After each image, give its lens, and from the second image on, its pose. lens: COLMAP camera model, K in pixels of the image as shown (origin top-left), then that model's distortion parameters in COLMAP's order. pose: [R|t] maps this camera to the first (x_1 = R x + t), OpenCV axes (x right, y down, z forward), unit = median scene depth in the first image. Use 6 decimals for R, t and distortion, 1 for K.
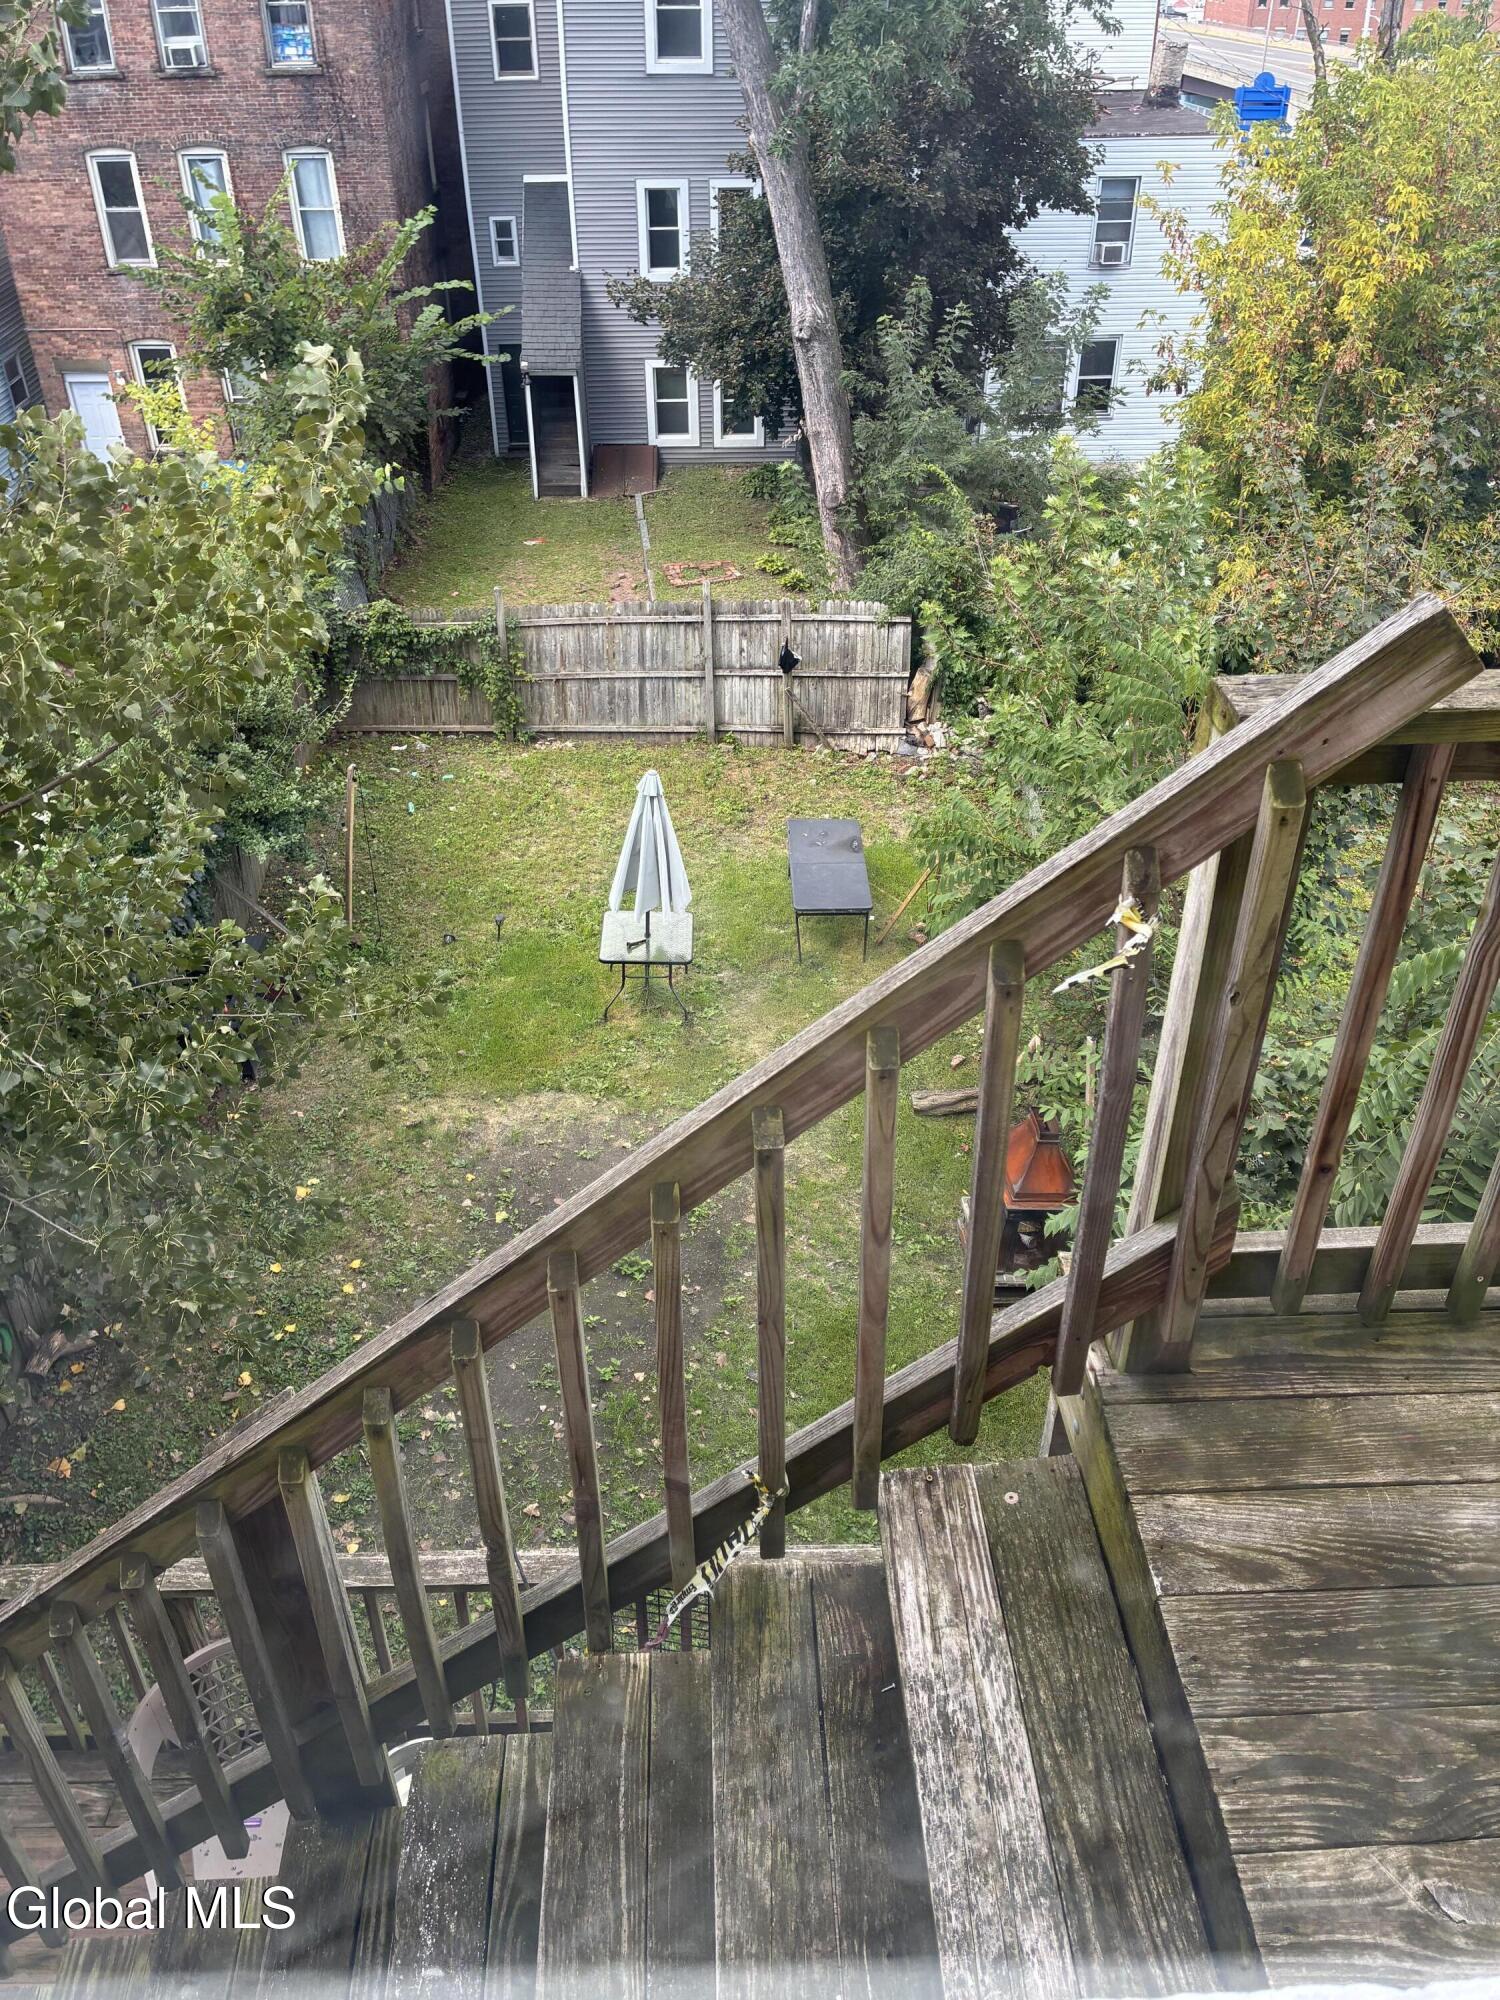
lens RADIAL K [[1526.3, 0, 752.7], [0, 1526.3, 1007.1], [0, 0, 1]] dist [0.045895, -0.047140]
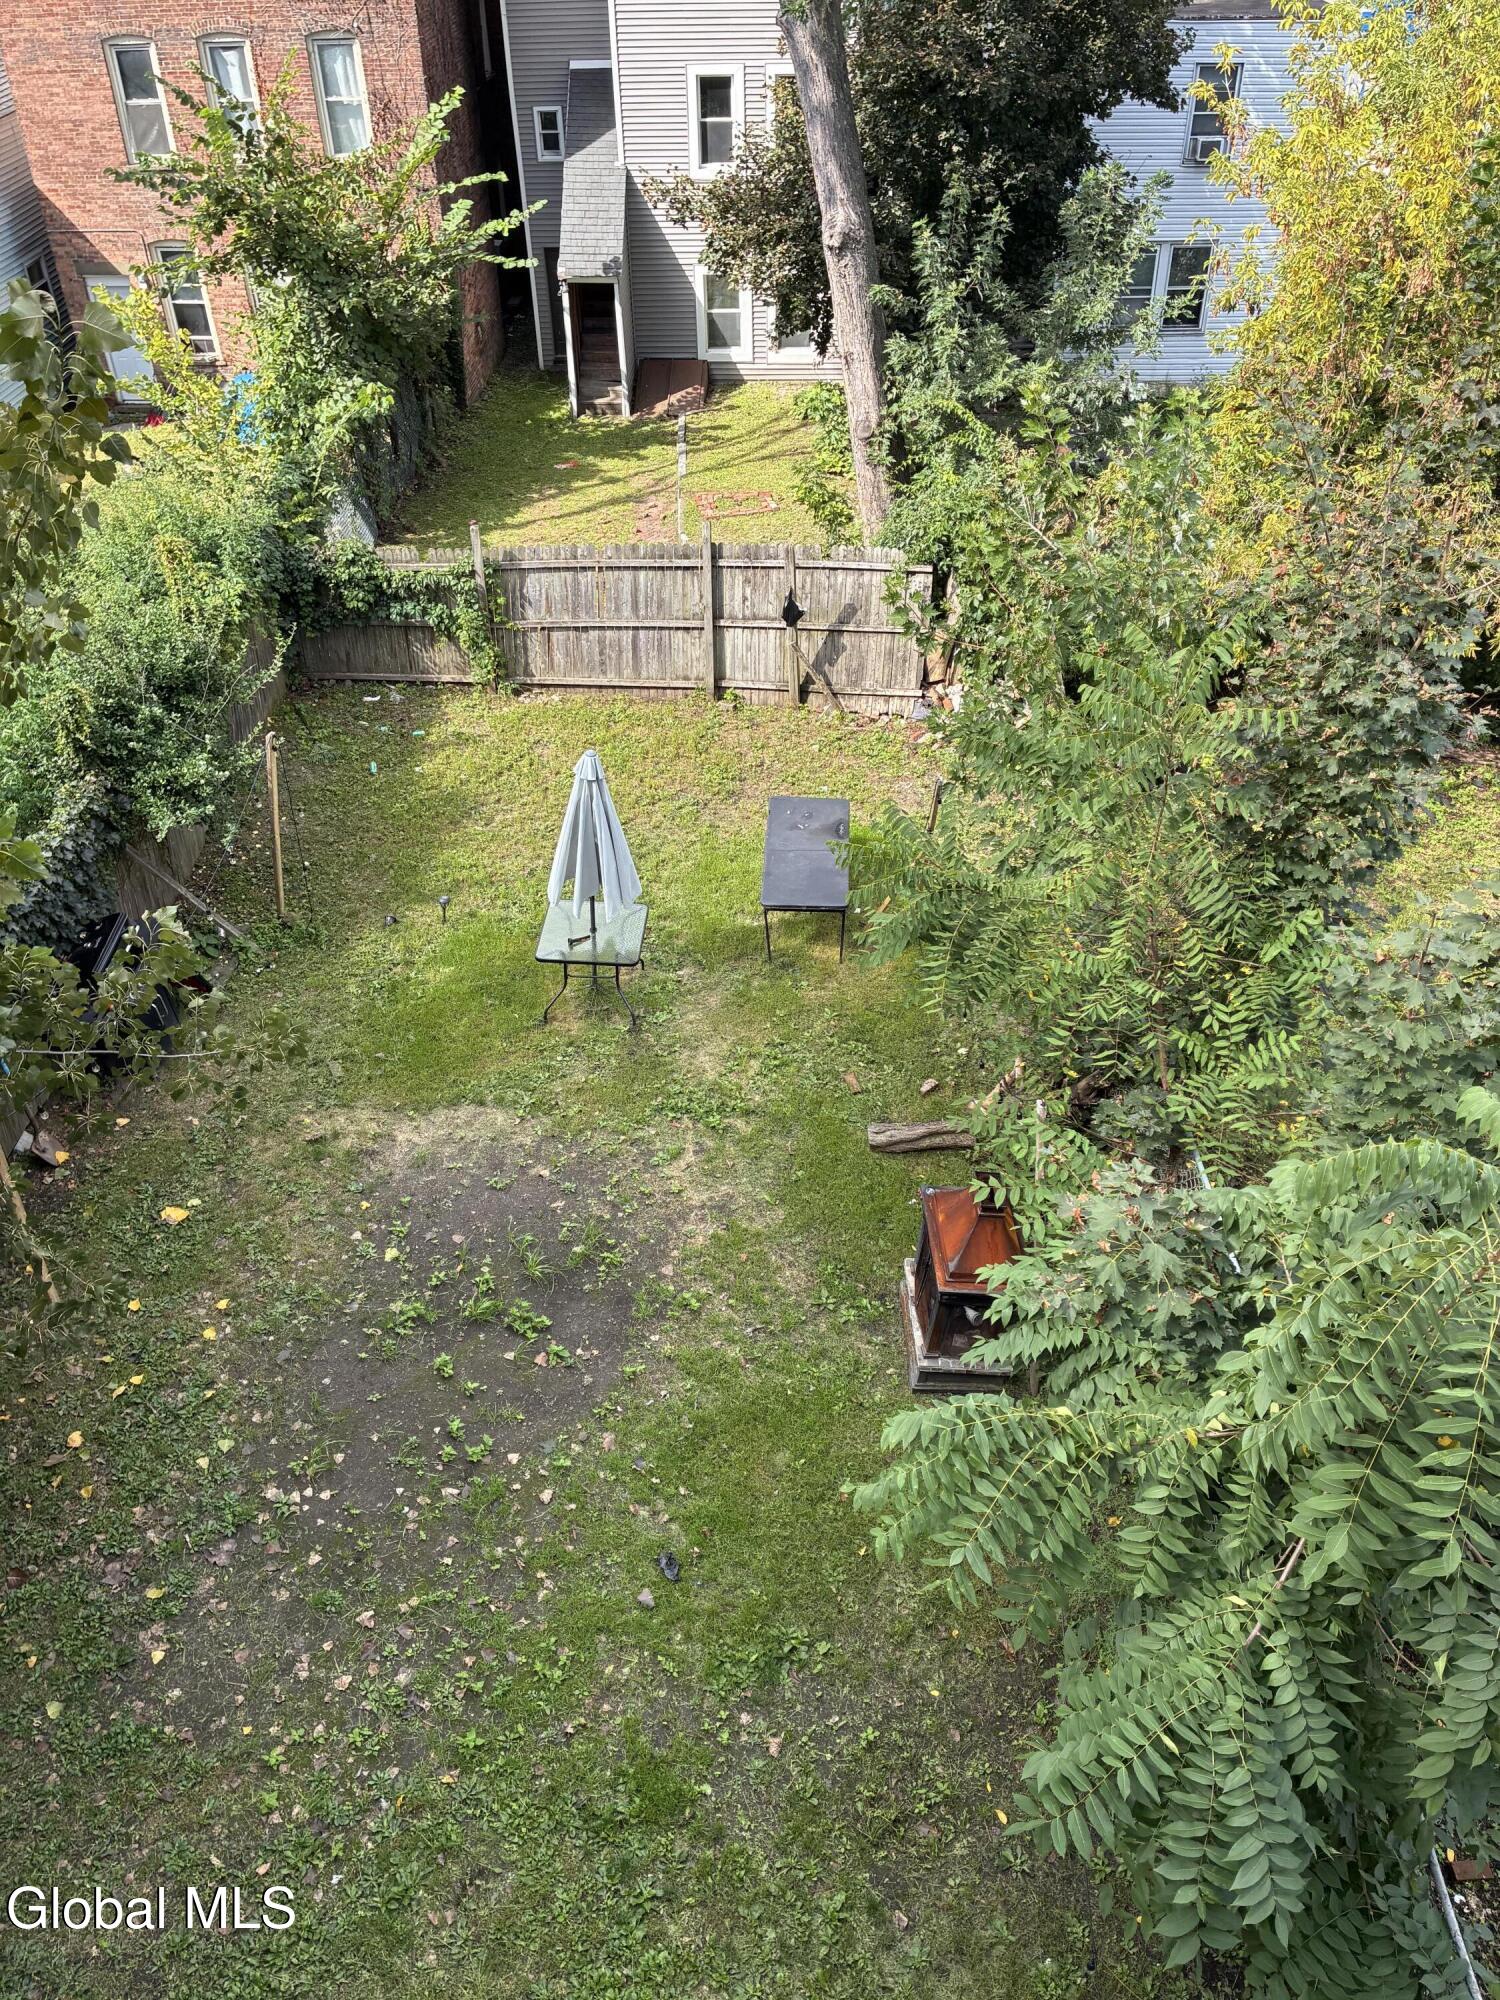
lens RADIAL K [[1526.3, 0, 740.9], [0, 1526.3, 1006.7], [0, 0, 1]] dist [0.045895, -0.047140]
pose [[0.996888, 0.037560, -0.069307, 0.063632], [-0.033724, 0.997877, 0.055709, -0.042655], [0.071253, -0.053199, 0.996039, 0.082086]]
